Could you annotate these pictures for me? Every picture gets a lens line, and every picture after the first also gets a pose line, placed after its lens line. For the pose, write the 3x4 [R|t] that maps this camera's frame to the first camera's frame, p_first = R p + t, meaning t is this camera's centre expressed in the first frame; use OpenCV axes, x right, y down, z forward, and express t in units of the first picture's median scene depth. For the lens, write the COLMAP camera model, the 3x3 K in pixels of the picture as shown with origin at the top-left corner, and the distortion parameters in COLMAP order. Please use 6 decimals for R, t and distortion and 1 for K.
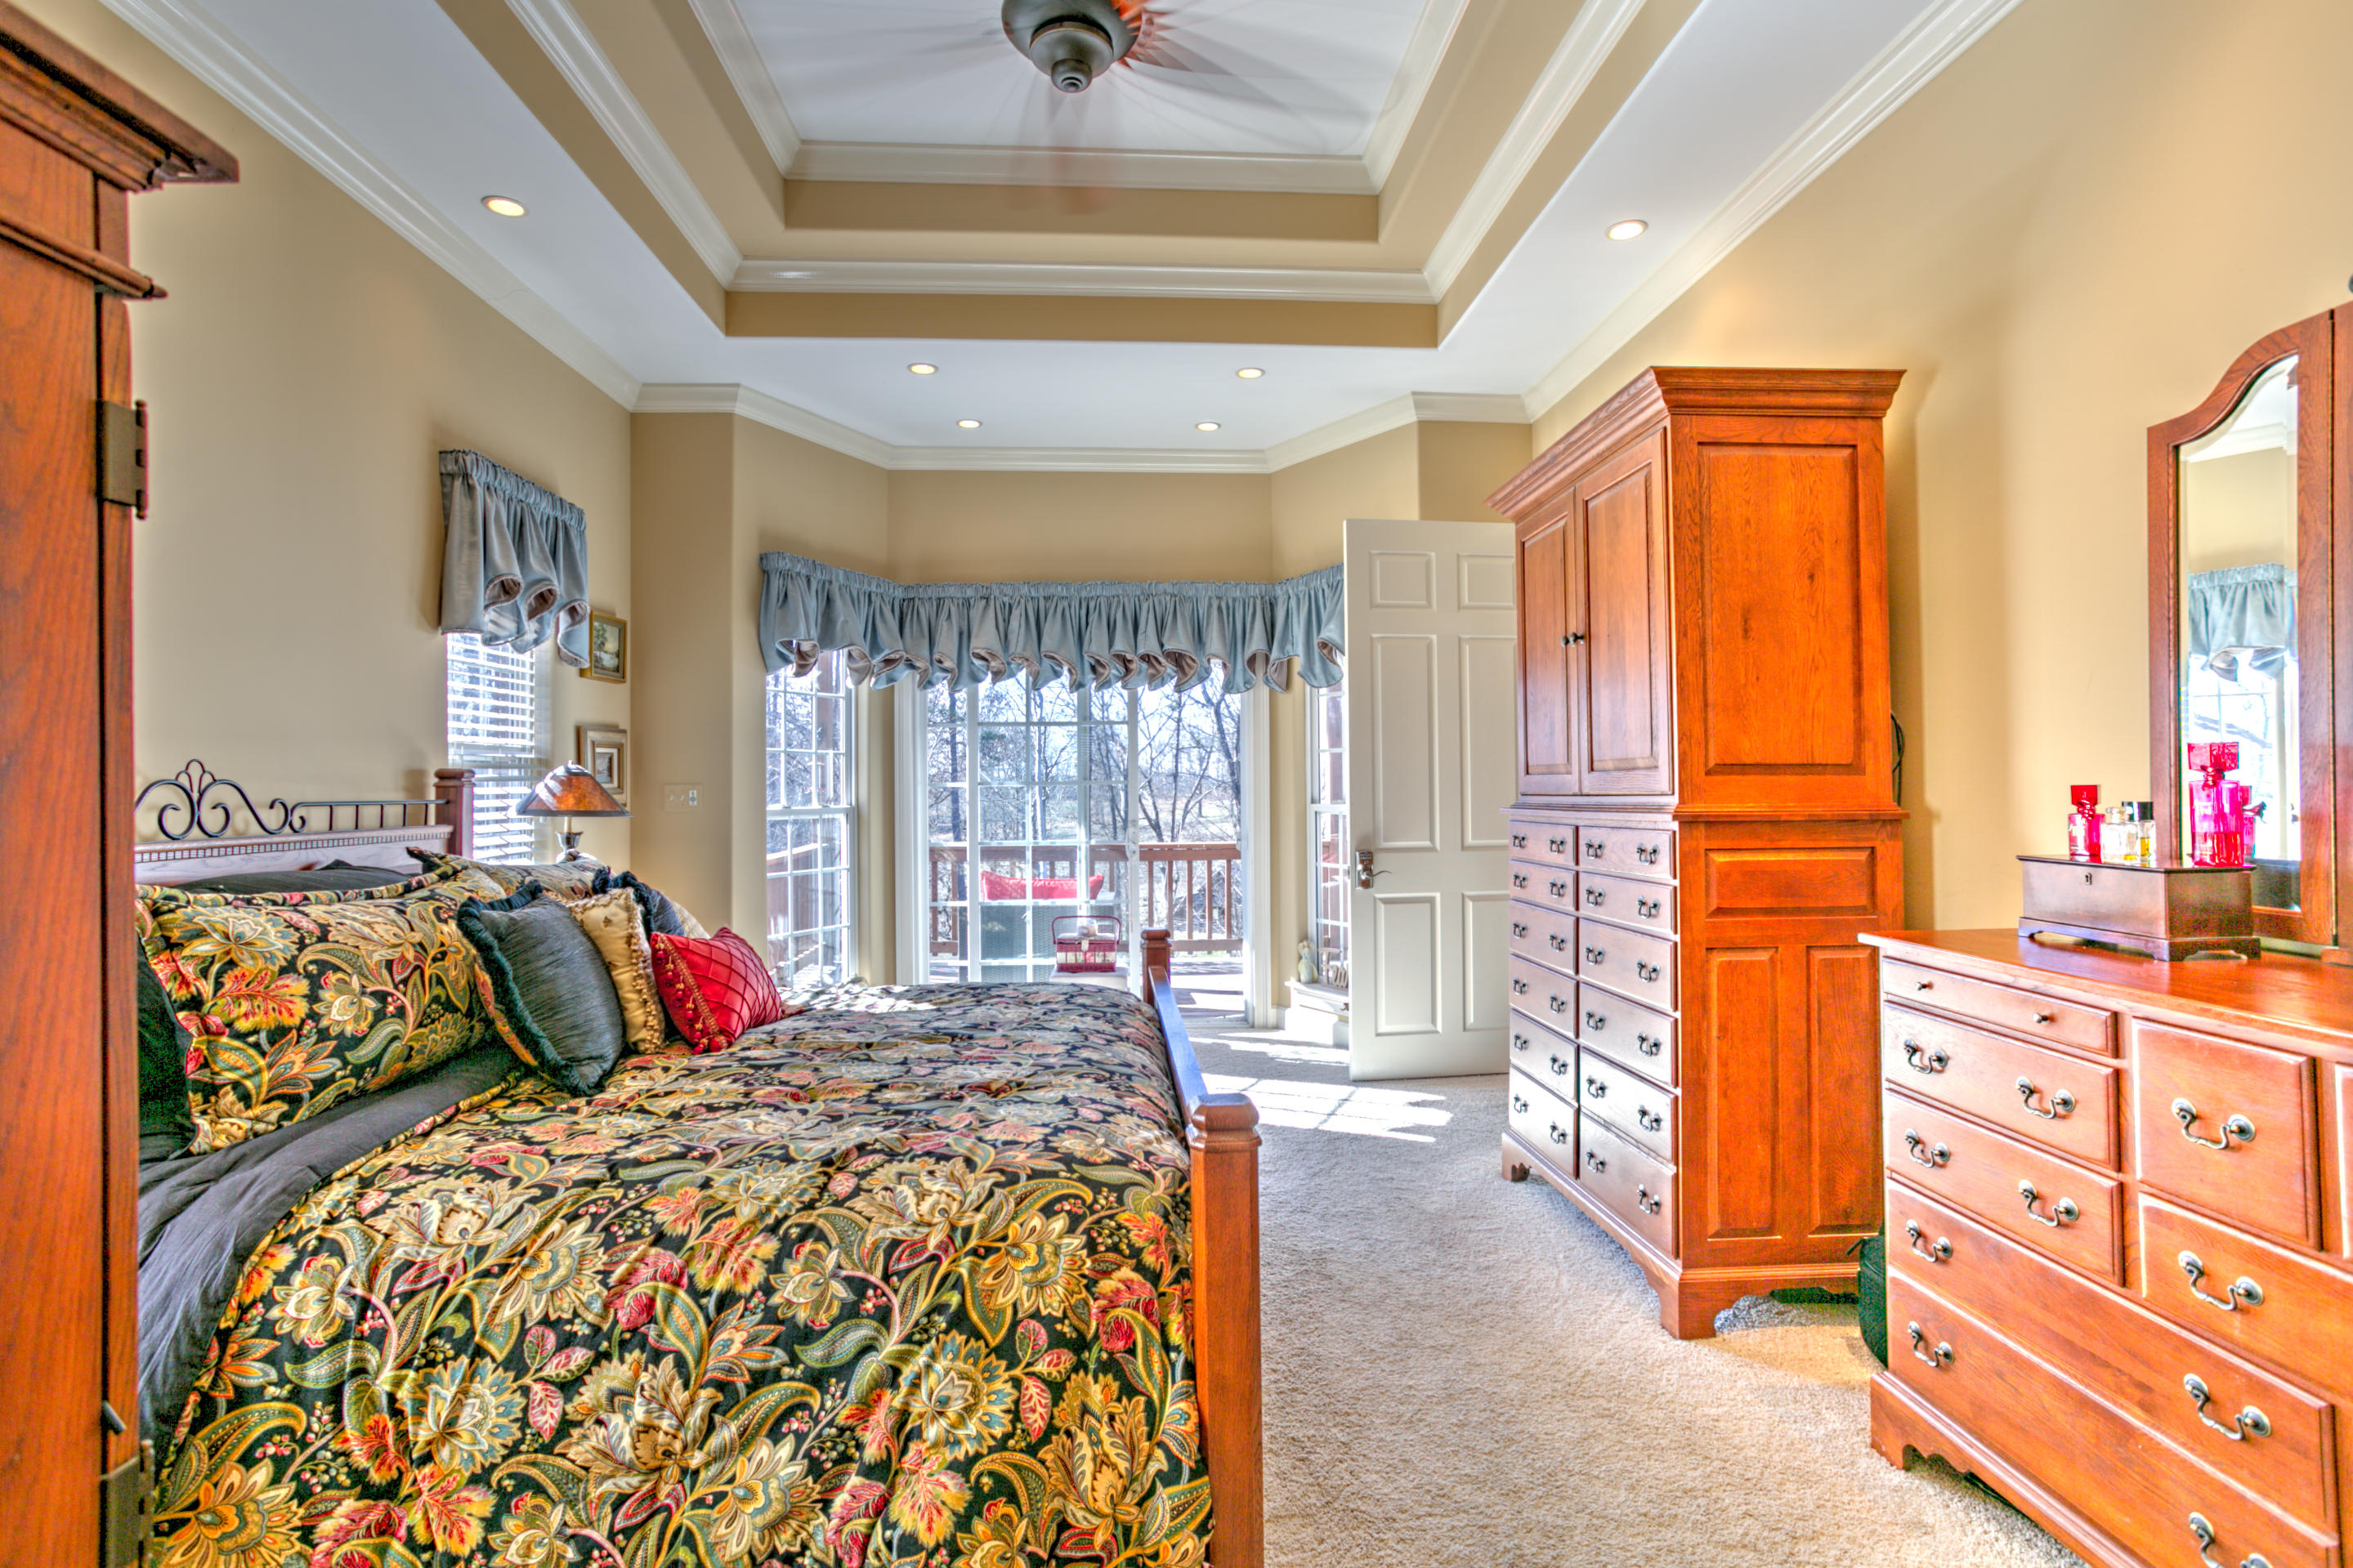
lens RADIAL K [[1135.2, 0, 1177.2], [0, 1135.2, 785.7], [0, 0, 1]] dist [-0.015169, 0.003442]
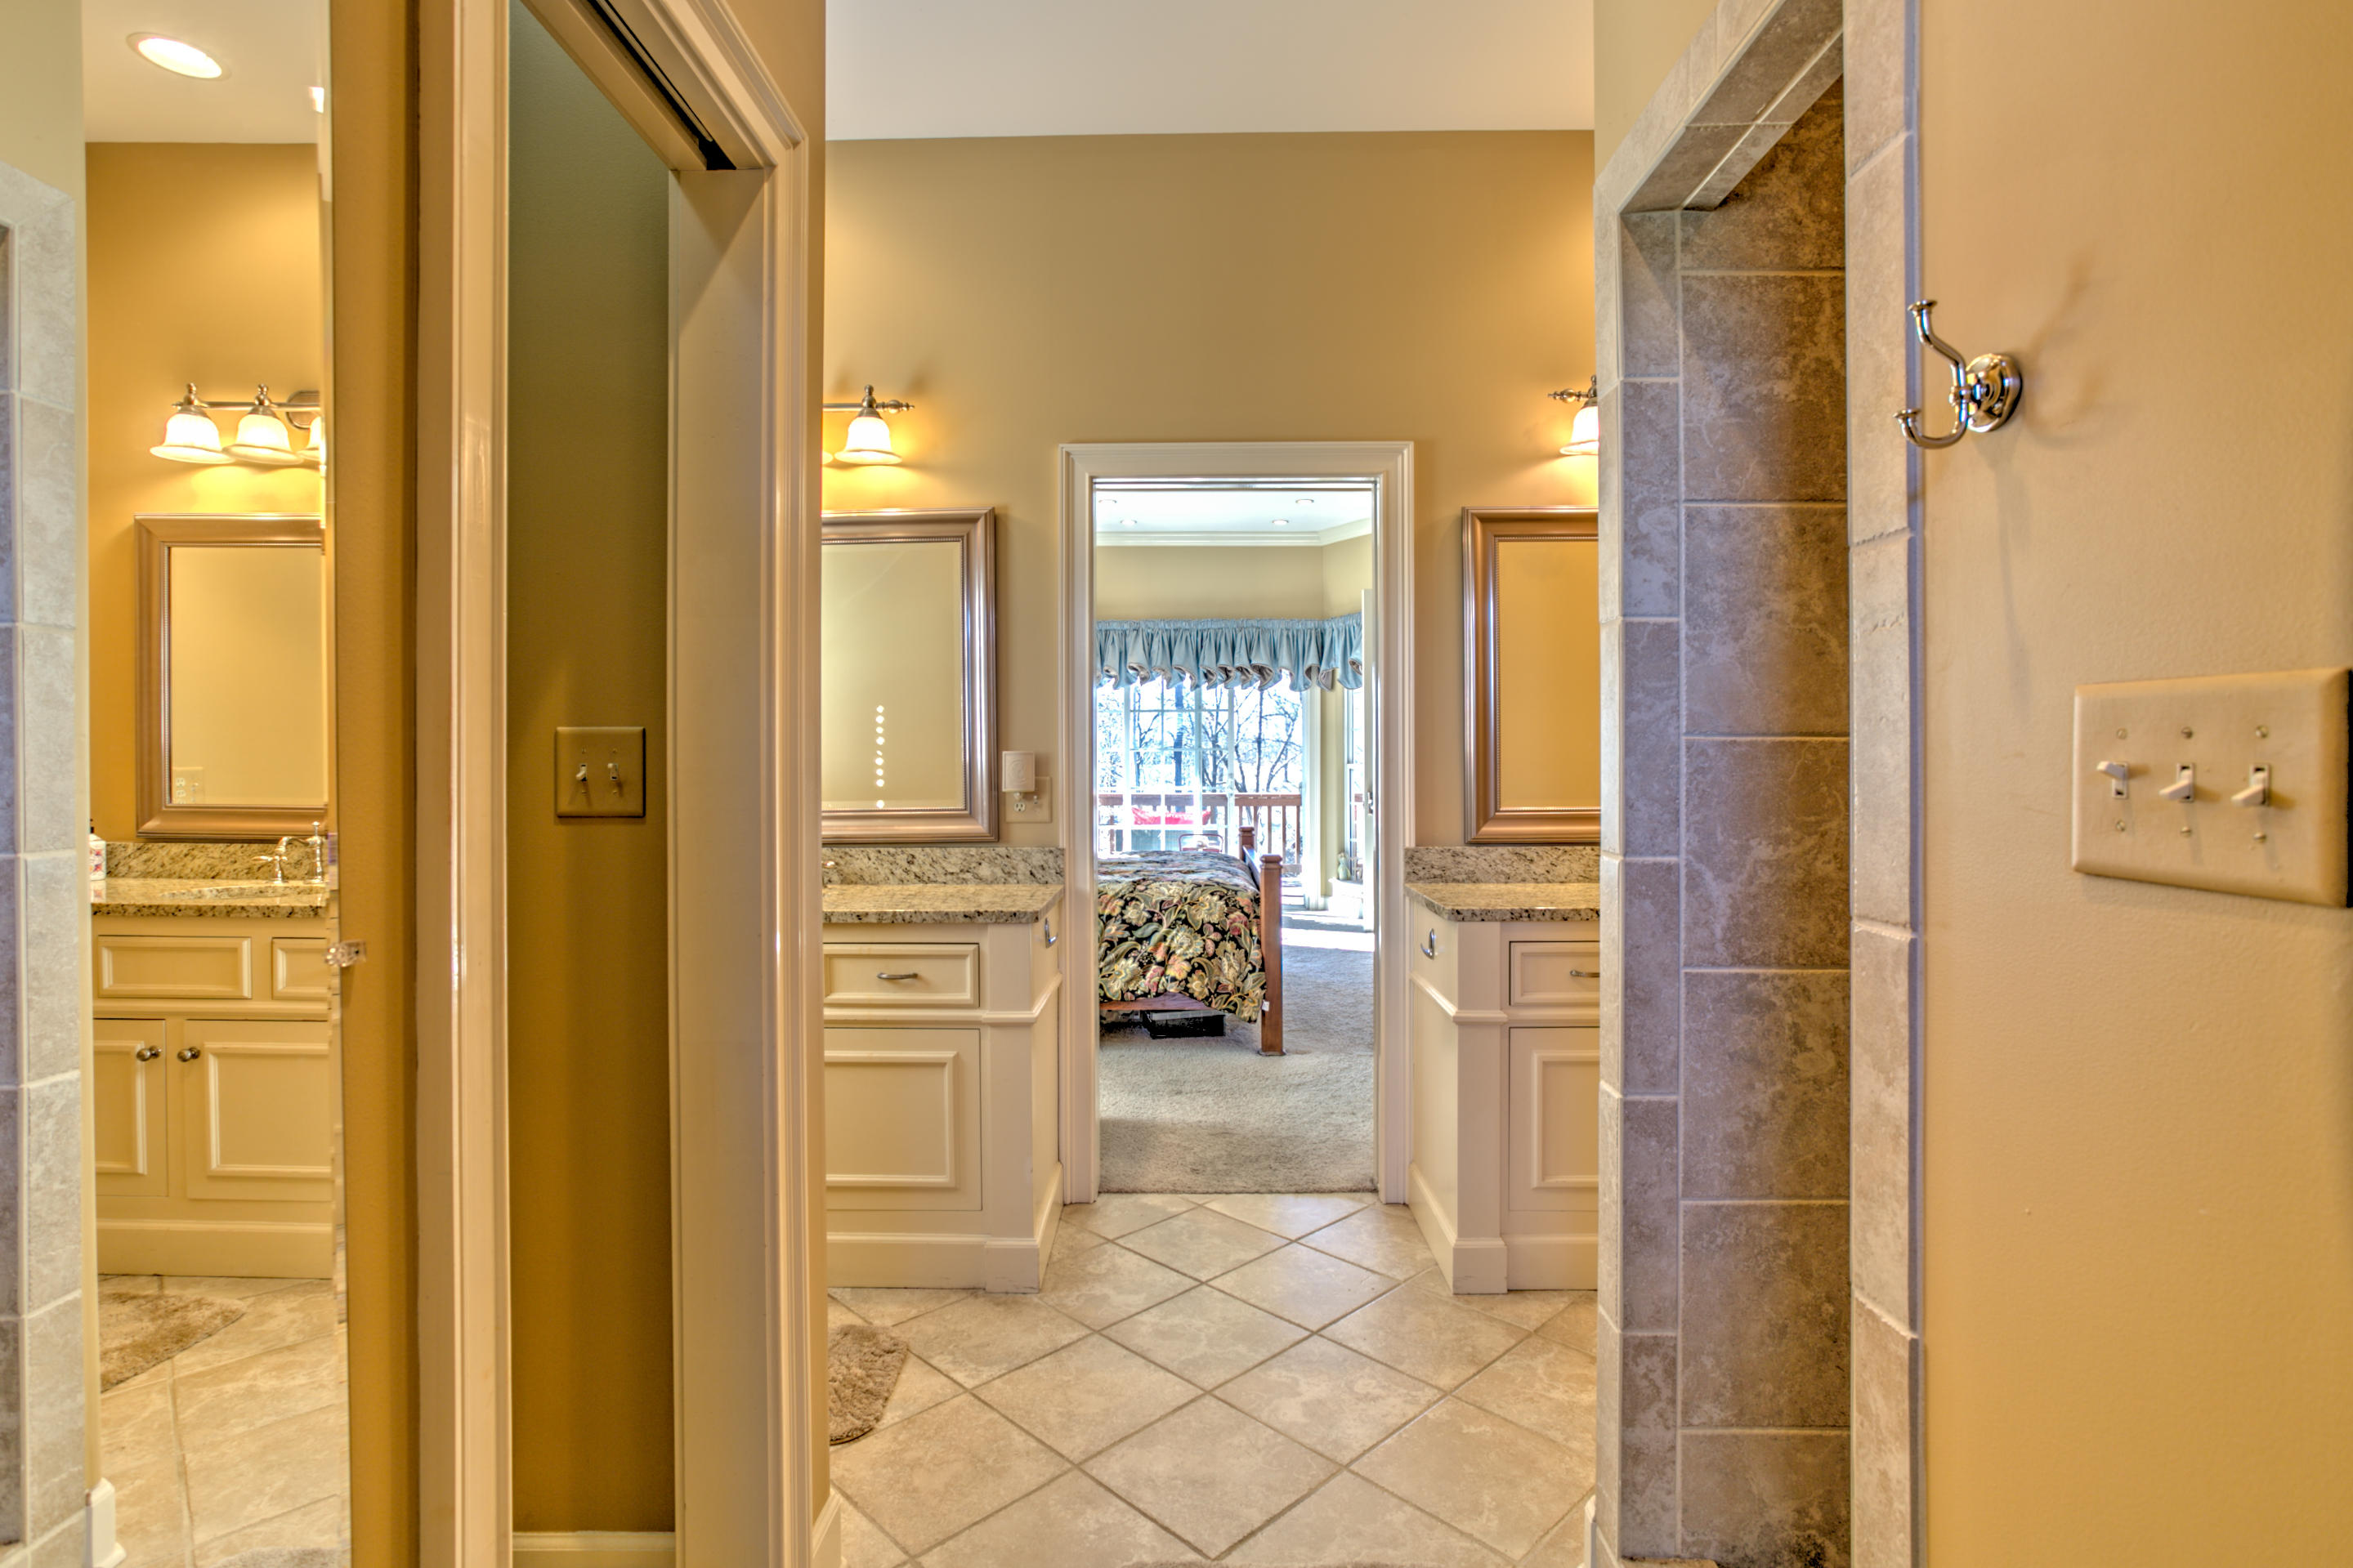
lens RADIAL K [[1135.2, 0, 1175.7], [0, 1135.2, 774.1], [0, 0, 1]] dist [-0.015169, 0.003442]
pose [[0.997010, 0.006162, -0.077031, 0.005681], [-0.004646, 0.999792, 0.019843, 0.000347], [0.077137, -0.019426, 0.996831, -0.593317]]
